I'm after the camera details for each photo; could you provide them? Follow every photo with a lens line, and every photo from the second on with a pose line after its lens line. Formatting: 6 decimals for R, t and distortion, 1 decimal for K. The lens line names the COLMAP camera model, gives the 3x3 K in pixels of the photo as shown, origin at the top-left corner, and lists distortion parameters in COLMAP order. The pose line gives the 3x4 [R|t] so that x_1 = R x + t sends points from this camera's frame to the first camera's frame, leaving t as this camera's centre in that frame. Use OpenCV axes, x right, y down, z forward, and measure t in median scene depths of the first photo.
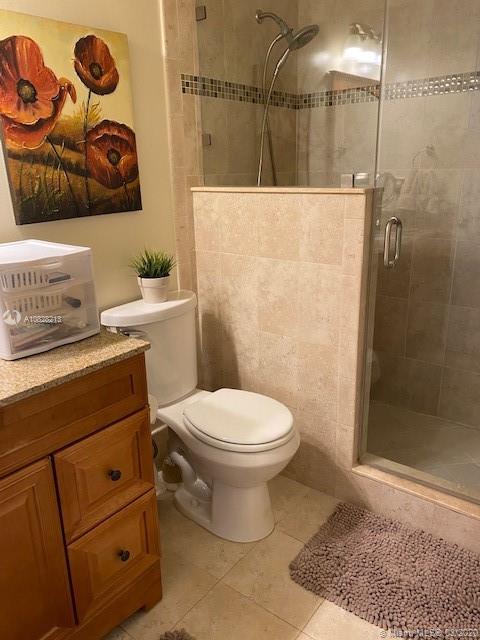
lens RADIAL K [[491.9, 0, 240.0], [0, 491.9, 320.0], [0, 0, 1]] dist [0.042857, -0.057380]
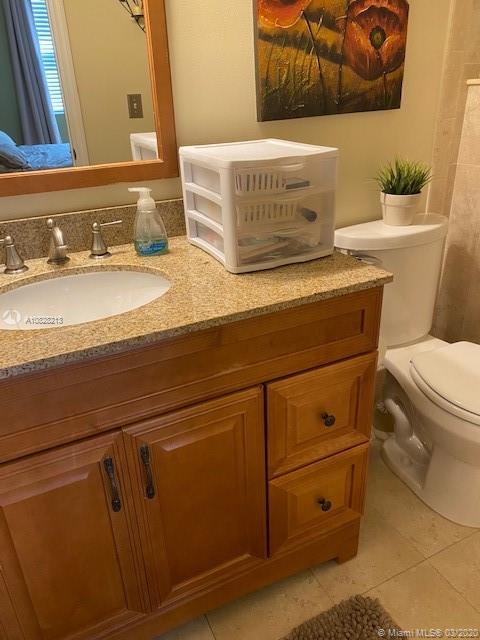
lens RADIAL K [[491.9, 0, 240.0], [0, 491.9, 320.0], [0, 0, 1]] dist [0.042857, -0.057380]
pose [[0.902369, 0.172955, -0.394737, -0.066326], [-0.110398, 0.978143, 0.176207, 0.004048], [0.416585, -0.115425, 0.901739, 0.140932]]
